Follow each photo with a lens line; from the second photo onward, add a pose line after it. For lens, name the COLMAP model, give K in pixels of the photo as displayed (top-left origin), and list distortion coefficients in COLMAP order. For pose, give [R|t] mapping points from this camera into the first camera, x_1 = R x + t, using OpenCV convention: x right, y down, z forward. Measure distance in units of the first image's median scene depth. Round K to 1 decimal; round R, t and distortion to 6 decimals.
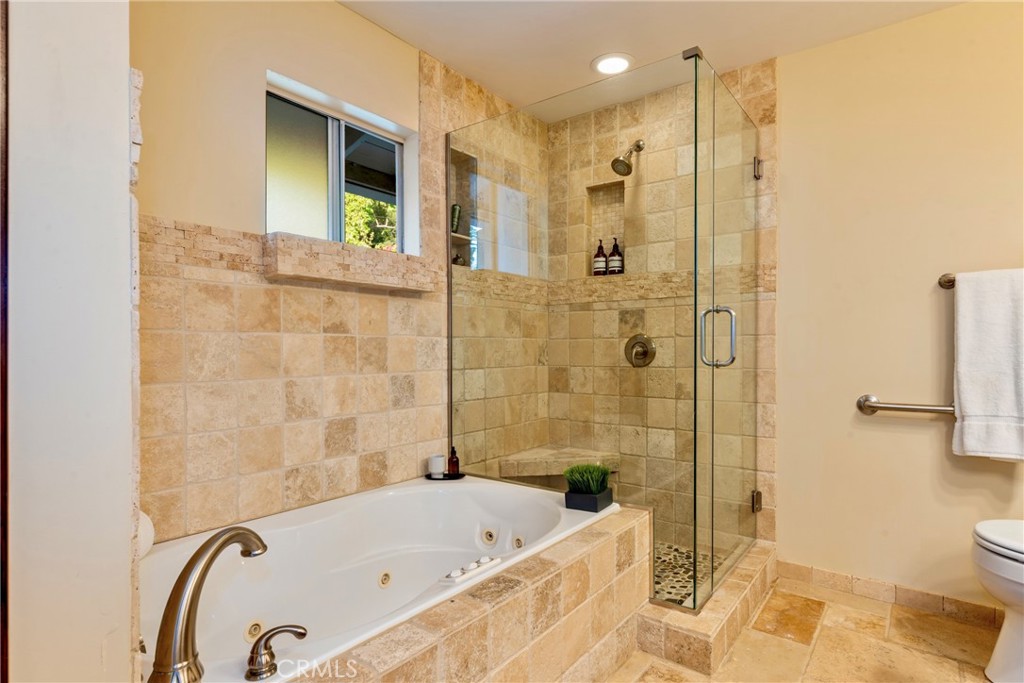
lens RADIAL K [[545.0, 0, 510.8], [0, 545.0, 351.6], [0, 0, 1]] dist [-0.004006, 0.002788]
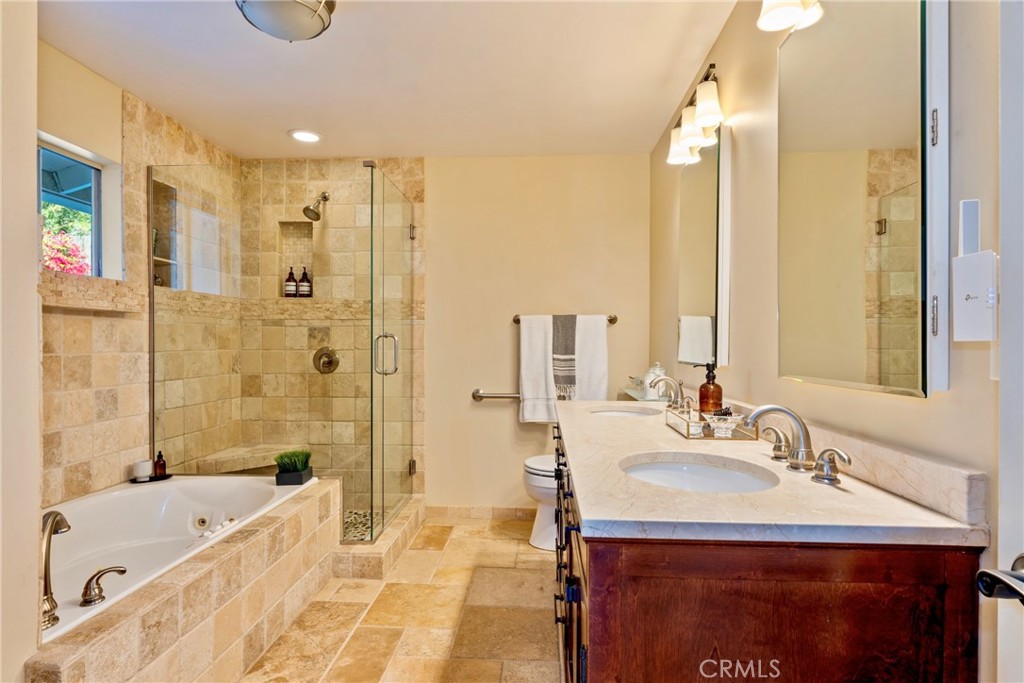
lens RADIAL K [[545.0, 0, 507.9], [0, 545.0, 346.8], [0, 0, 1]] dist [-0.004006, 0.002788]
pose [[0.832943, -0.001589, 0.553357, -0.128756], [0.002244, 0.999997, -0.000505, -0.037589], [-0.553355, 0.001663, 0.832944, -0.327166]]
